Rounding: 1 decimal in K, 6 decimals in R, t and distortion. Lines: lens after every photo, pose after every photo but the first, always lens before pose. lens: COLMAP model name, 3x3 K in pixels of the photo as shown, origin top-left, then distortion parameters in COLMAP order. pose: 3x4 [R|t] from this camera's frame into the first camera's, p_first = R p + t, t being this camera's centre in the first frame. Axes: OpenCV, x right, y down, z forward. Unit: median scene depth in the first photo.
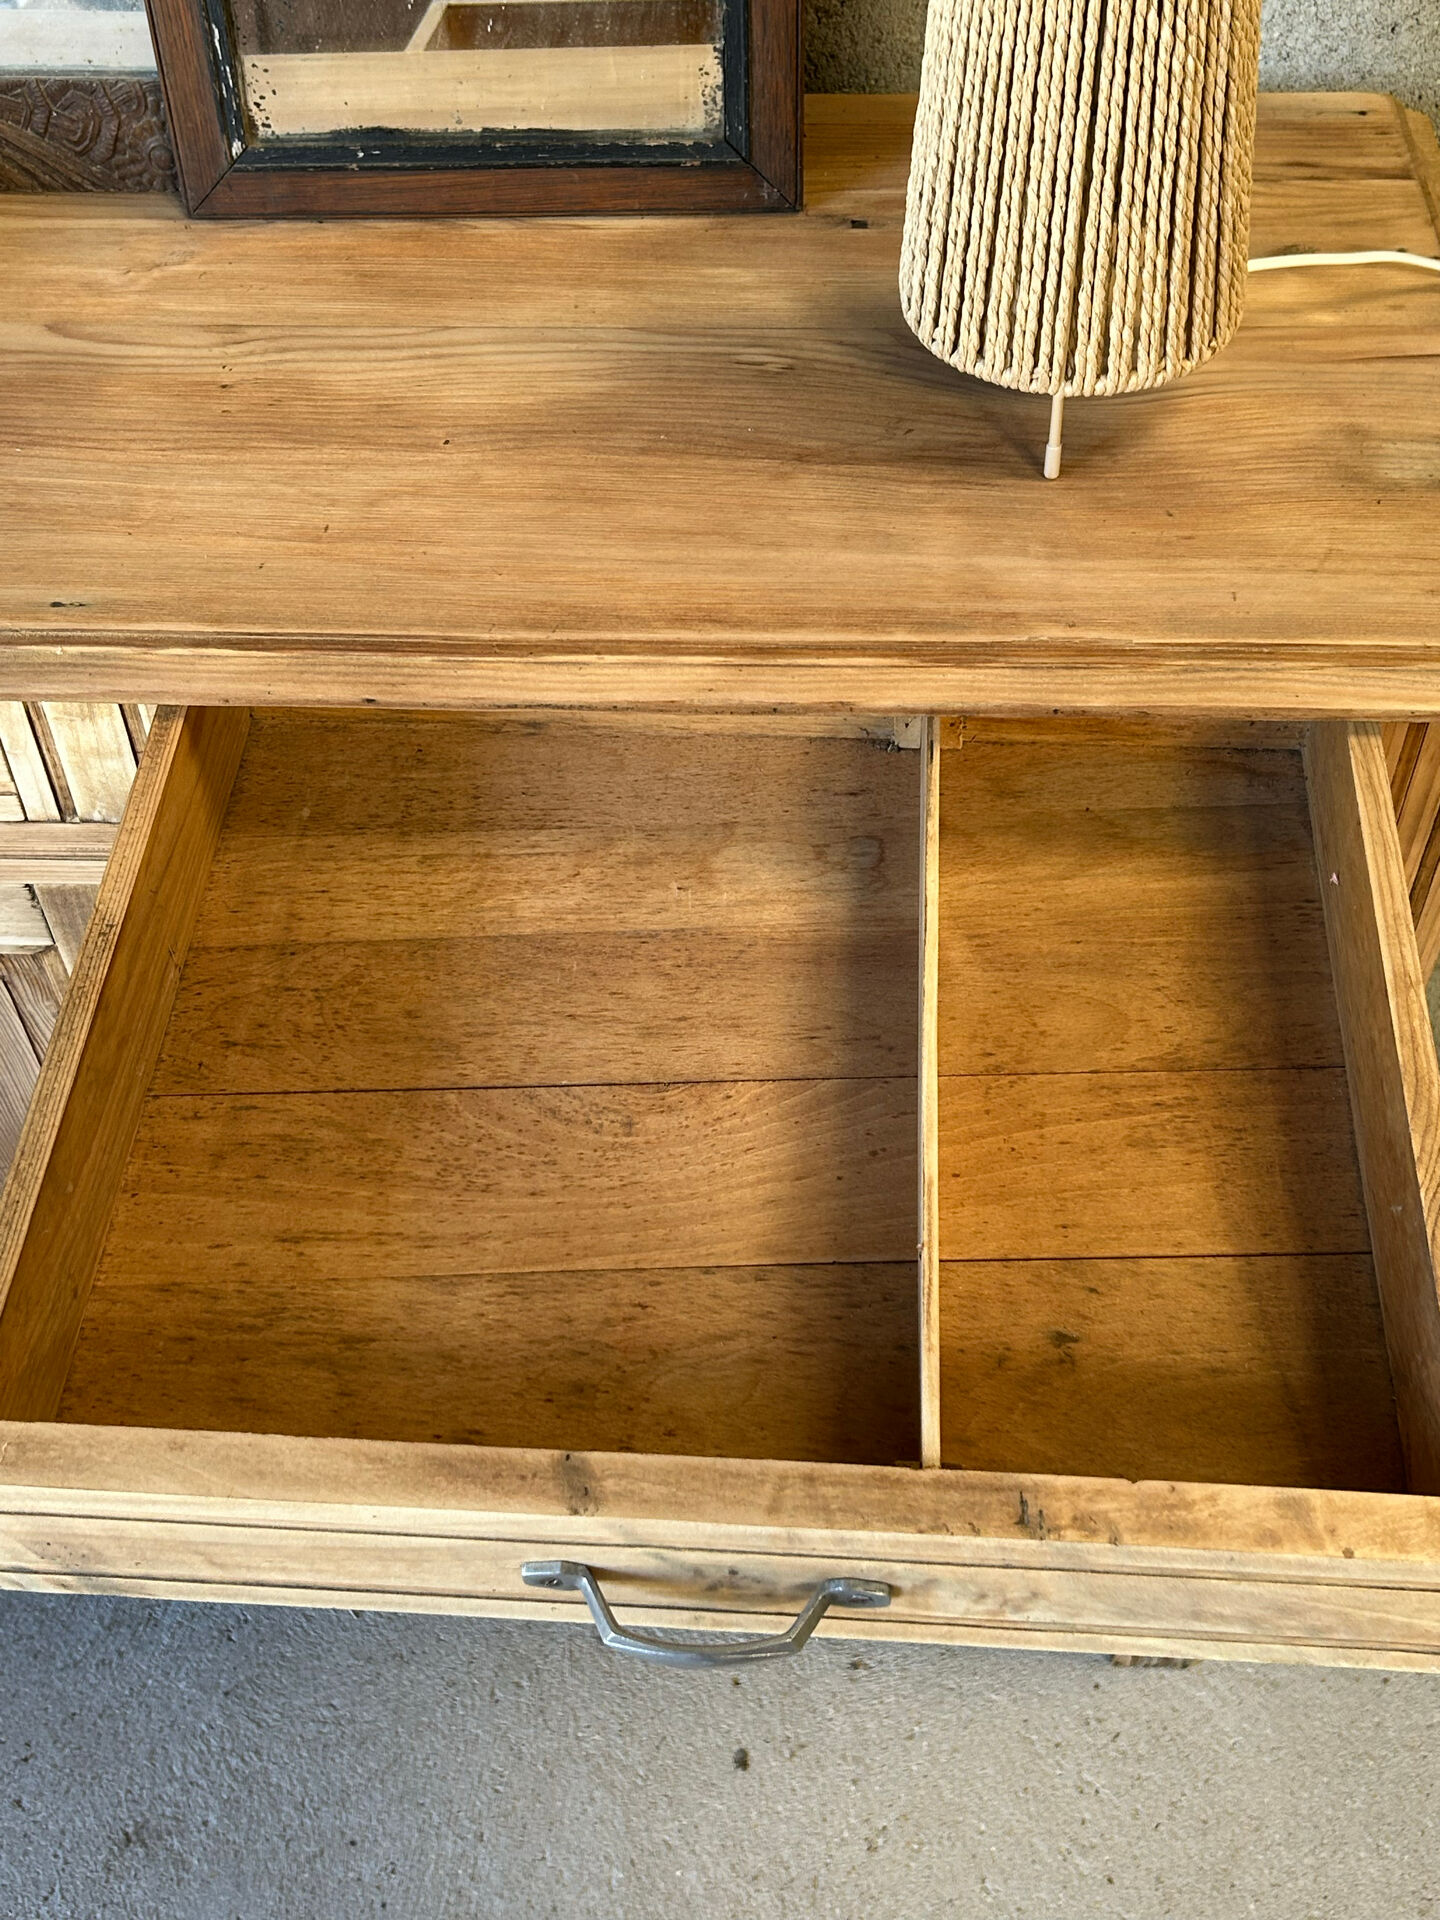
lens RADIAL K [[2128.2, 0, 700.6], [0, 2128.2, 947.9], [0, 0, 1]] dist [0.032133, 0.000000]
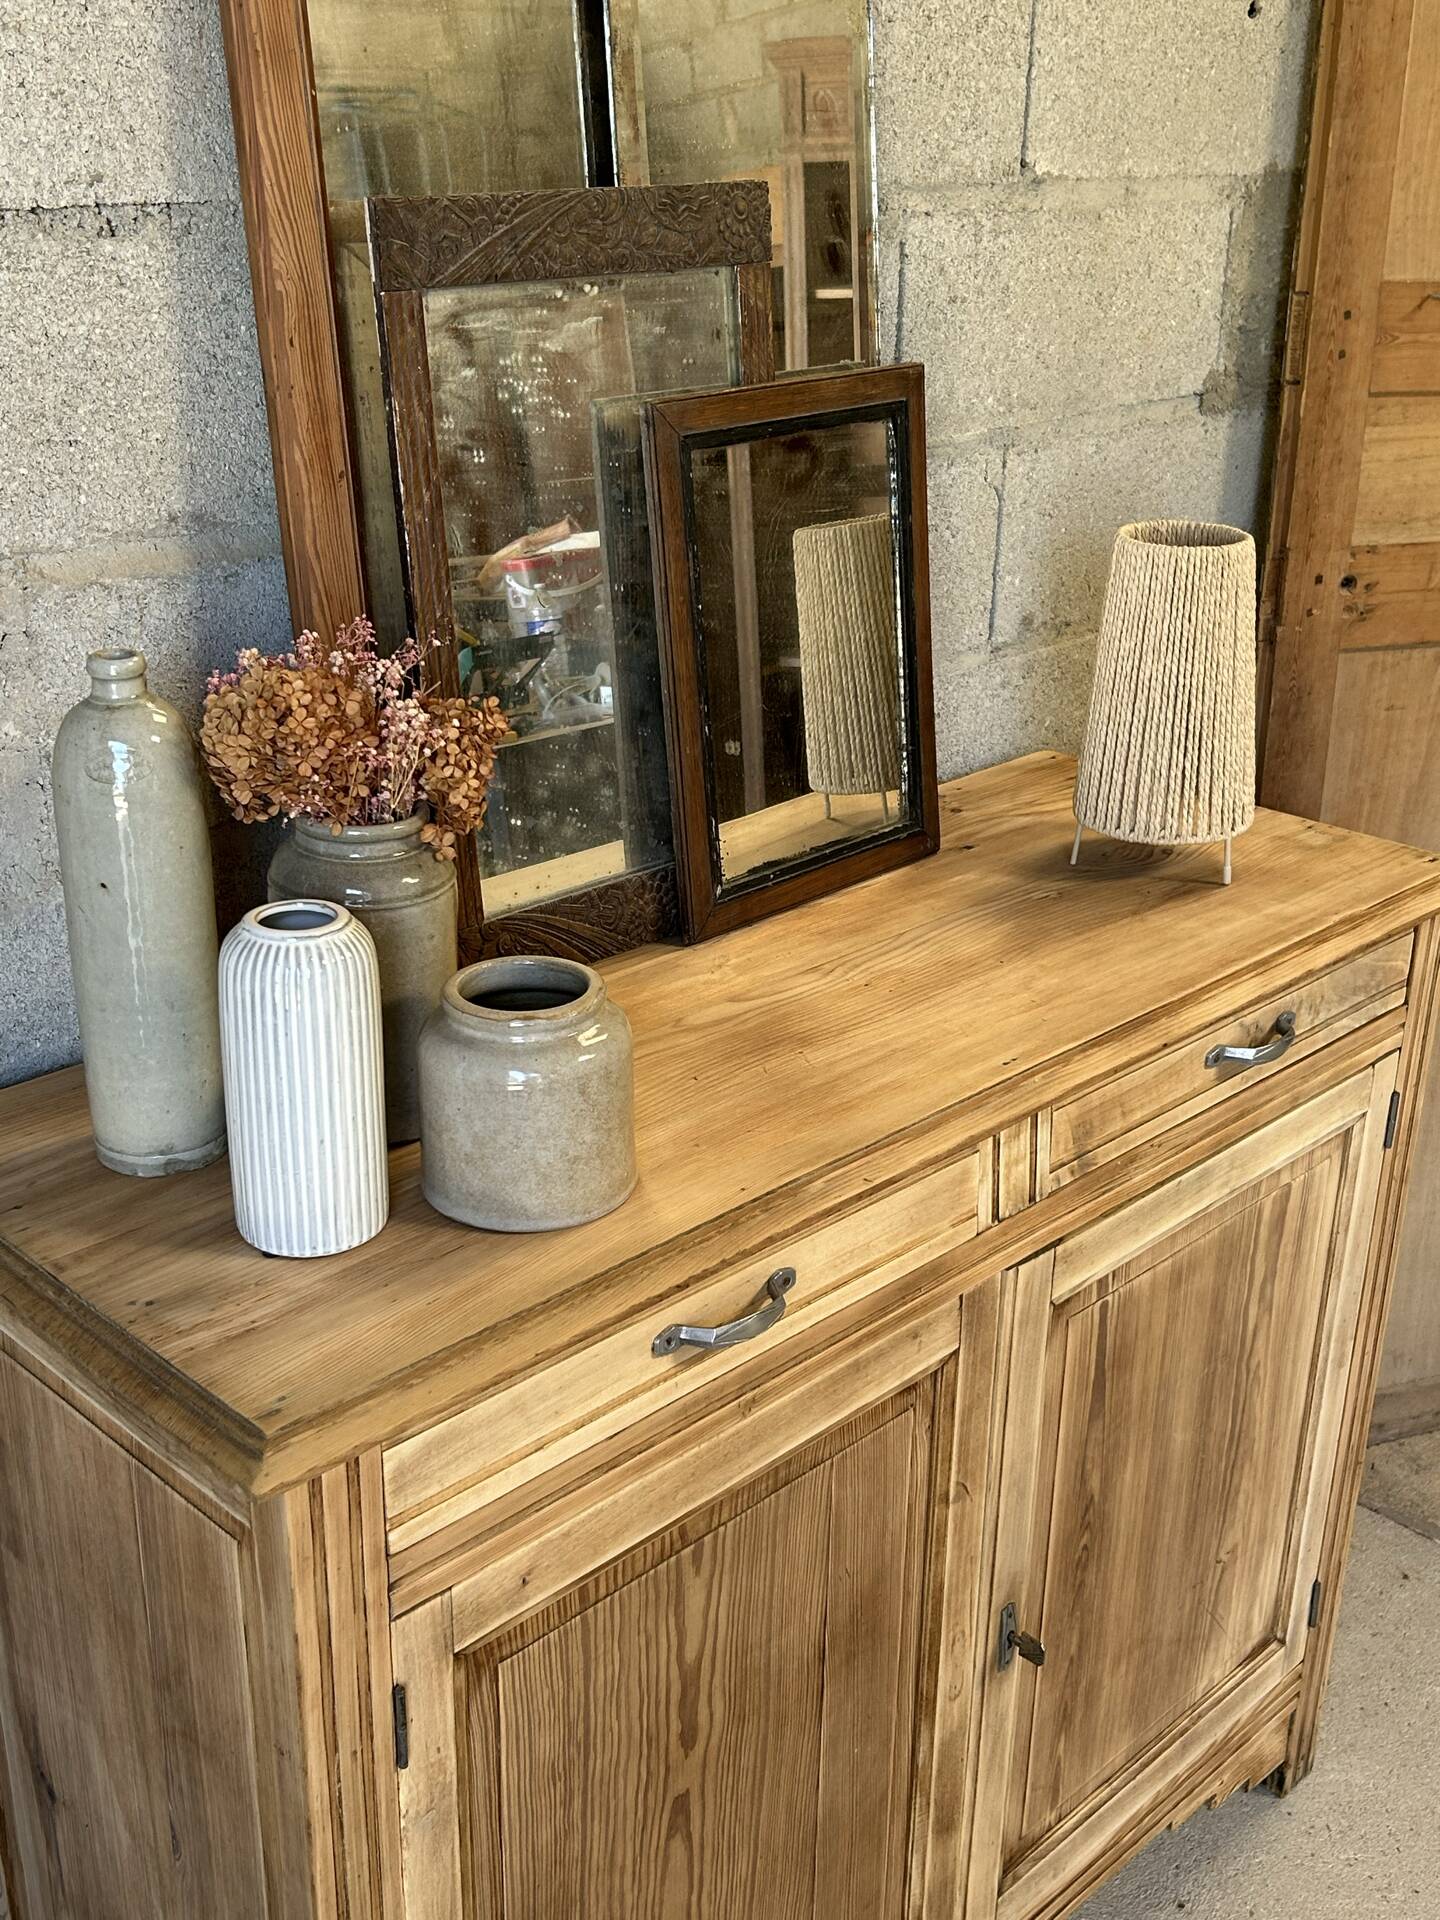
lens RADIAL K [[2128.2, 0, 704.5], [0, 2128.2, 964.0], [0, 0, 1]] dist [0.032133, 0.000000]
pose [[0.678680, -0.252183, 0.689781, -1.434718], [0.532297, 0.815998, -0.225403, 0.021928], [-0.506017, 0.520145, 0.688038, -0.052781]]
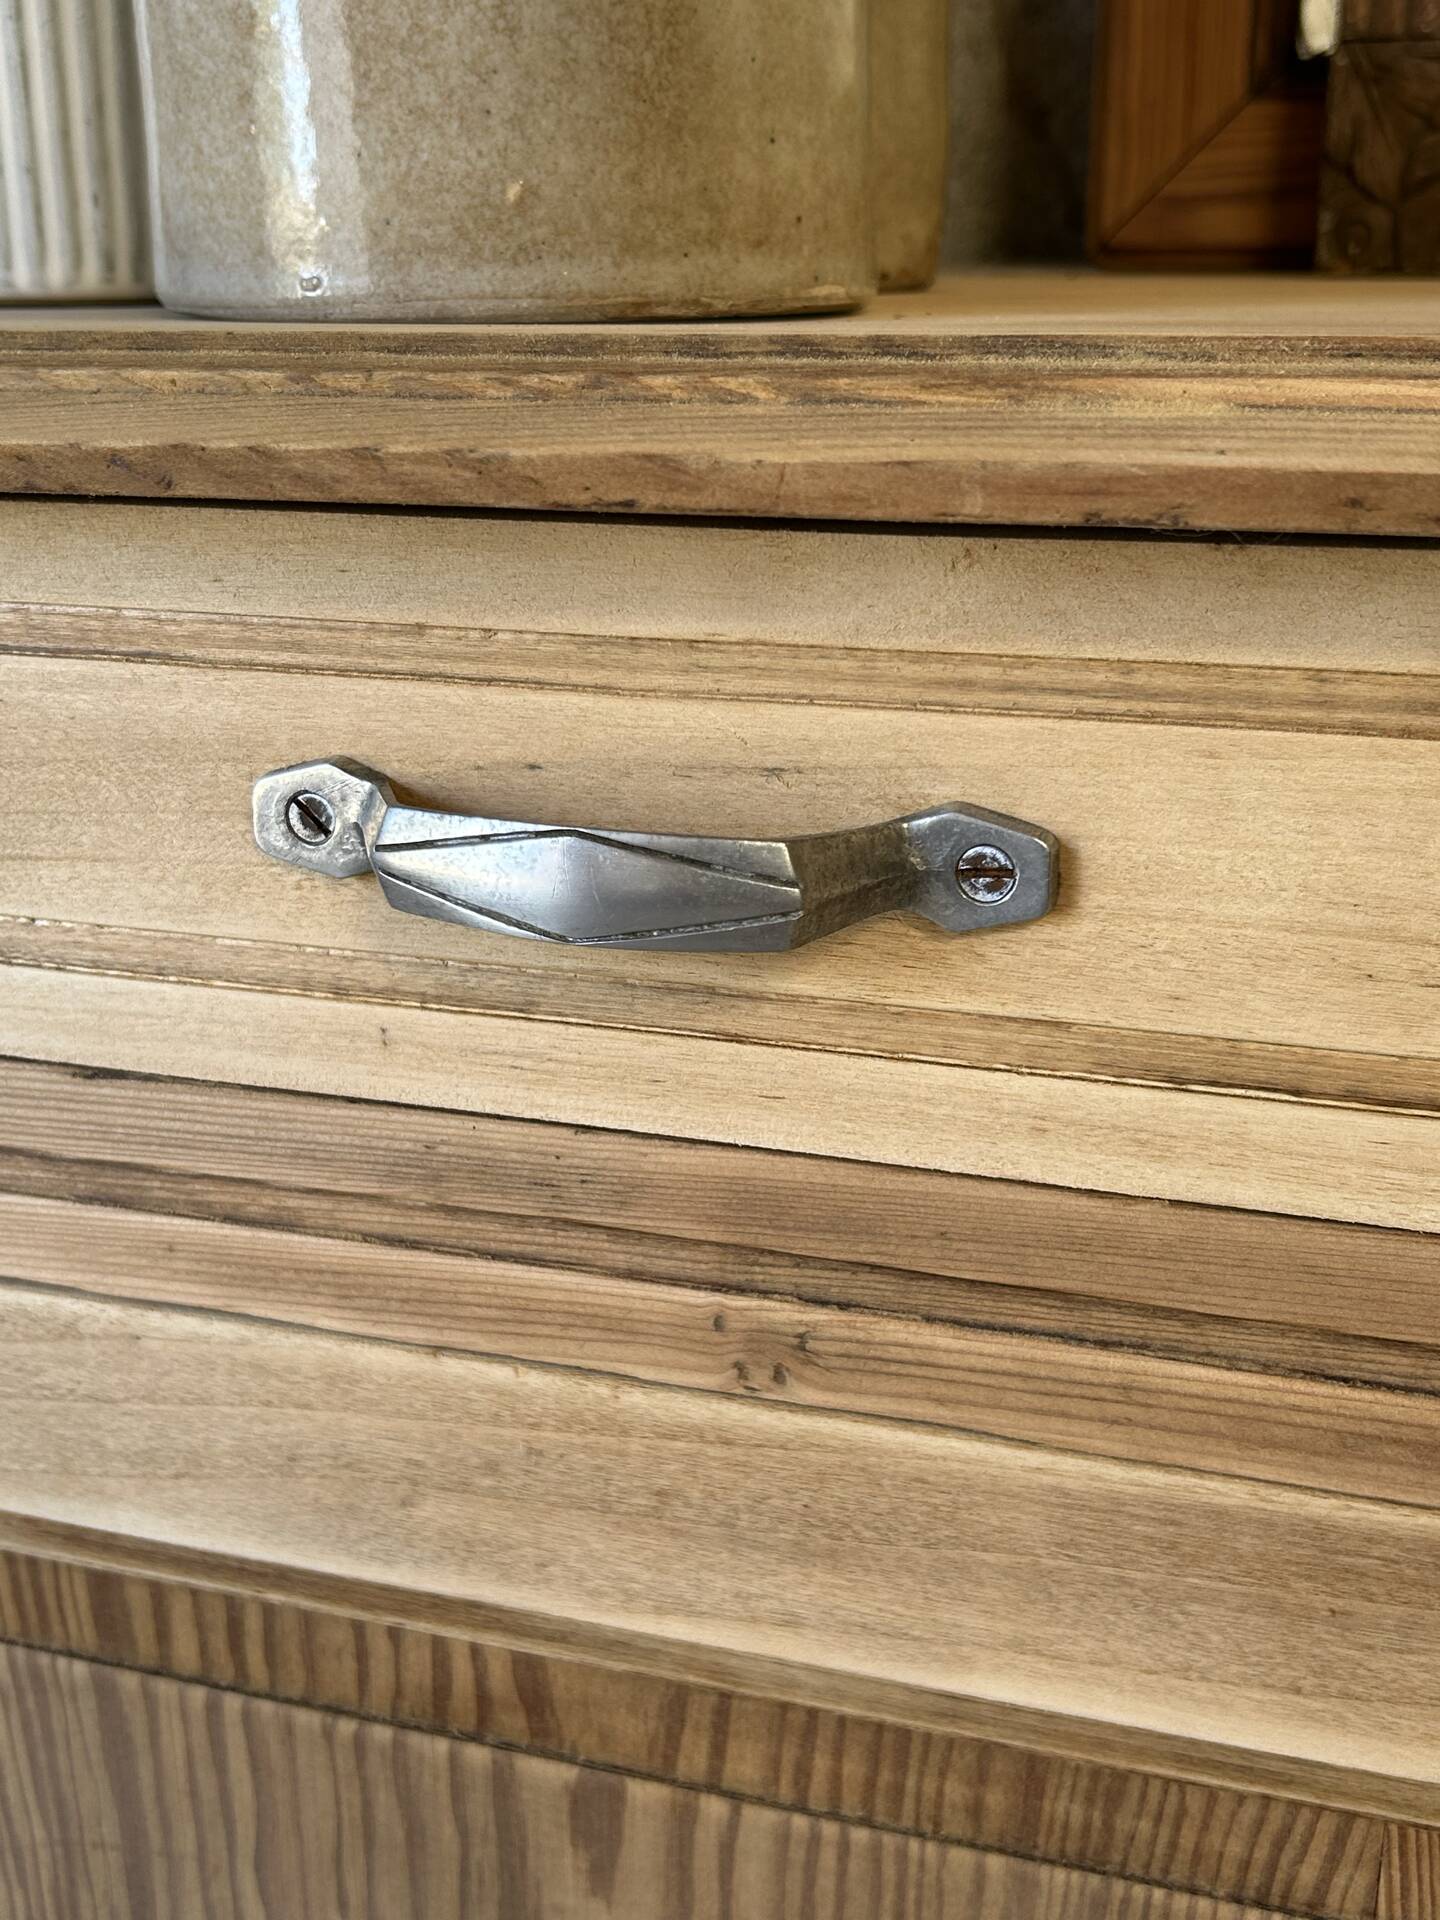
lens RADIAL K [[2128.2, 0, 711.5], [0, 2128.2, 966.9], [0, 0, 1]] dist [0.032133, 0.000000]
pose [[0.965287, 0.102484, -0.240247, -0.478133], [-0.206291, 0.863311, -0.460584, 0.060046], [0.160205, 0.494156, 0.854485, 0.716238]]
